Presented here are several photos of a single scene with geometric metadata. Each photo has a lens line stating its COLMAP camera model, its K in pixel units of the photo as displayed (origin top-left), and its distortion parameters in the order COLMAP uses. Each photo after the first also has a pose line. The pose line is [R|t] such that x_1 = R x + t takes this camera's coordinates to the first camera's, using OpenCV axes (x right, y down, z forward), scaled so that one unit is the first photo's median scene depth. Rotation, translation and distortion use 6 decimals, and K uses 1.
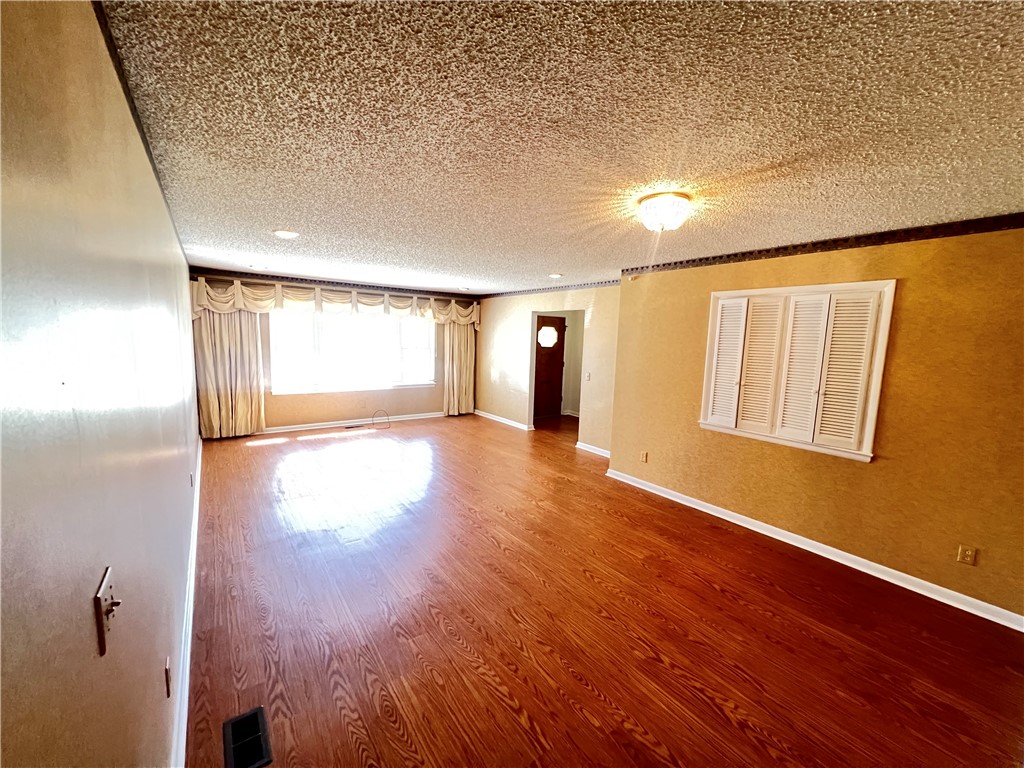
lens RADIAL K [[408.2, 0, 513.5], [0, 408.2, 386.8], [0, 0, 1]] dist [-0.000104, 0.000008]
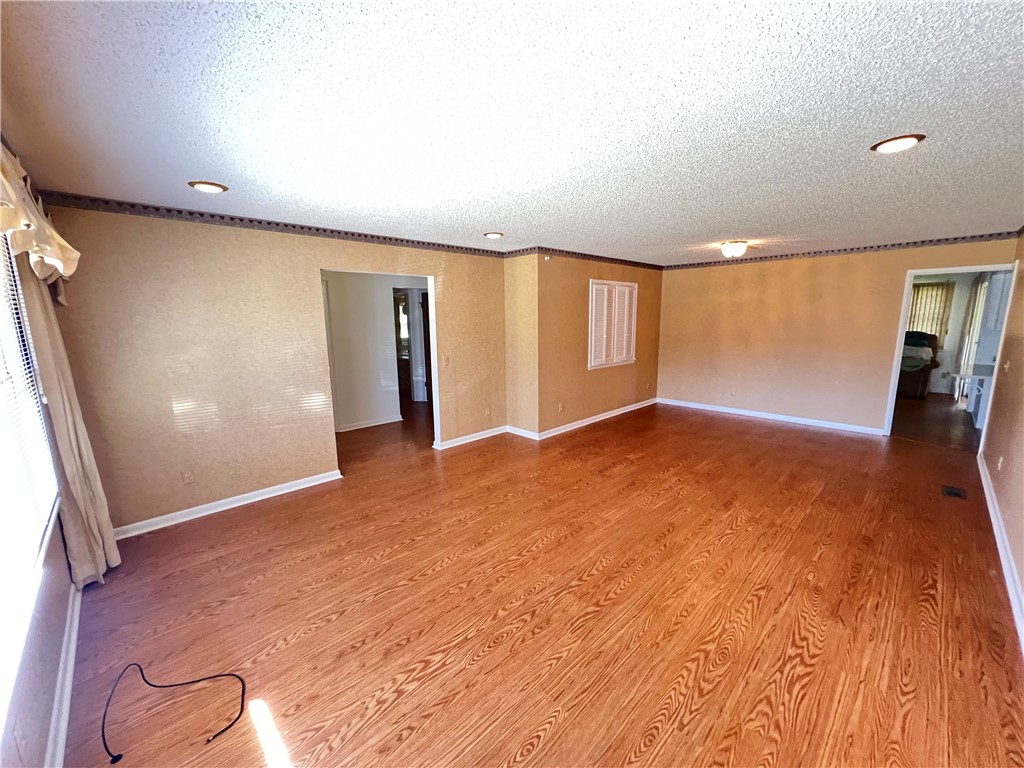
lens RADIAL K [[408.2, 0, 514.1], [0, 408.2, 383.3], [0, 0, 1]] dist [-0.000104, 0.000008]
pose [[-0.136613, -0.182931, 0.973588, -0.963748], [0.138262, 0.969661, 0.201594, -0.189992], [-0.980928, 0.162151, -0.107176, 1.433243]]
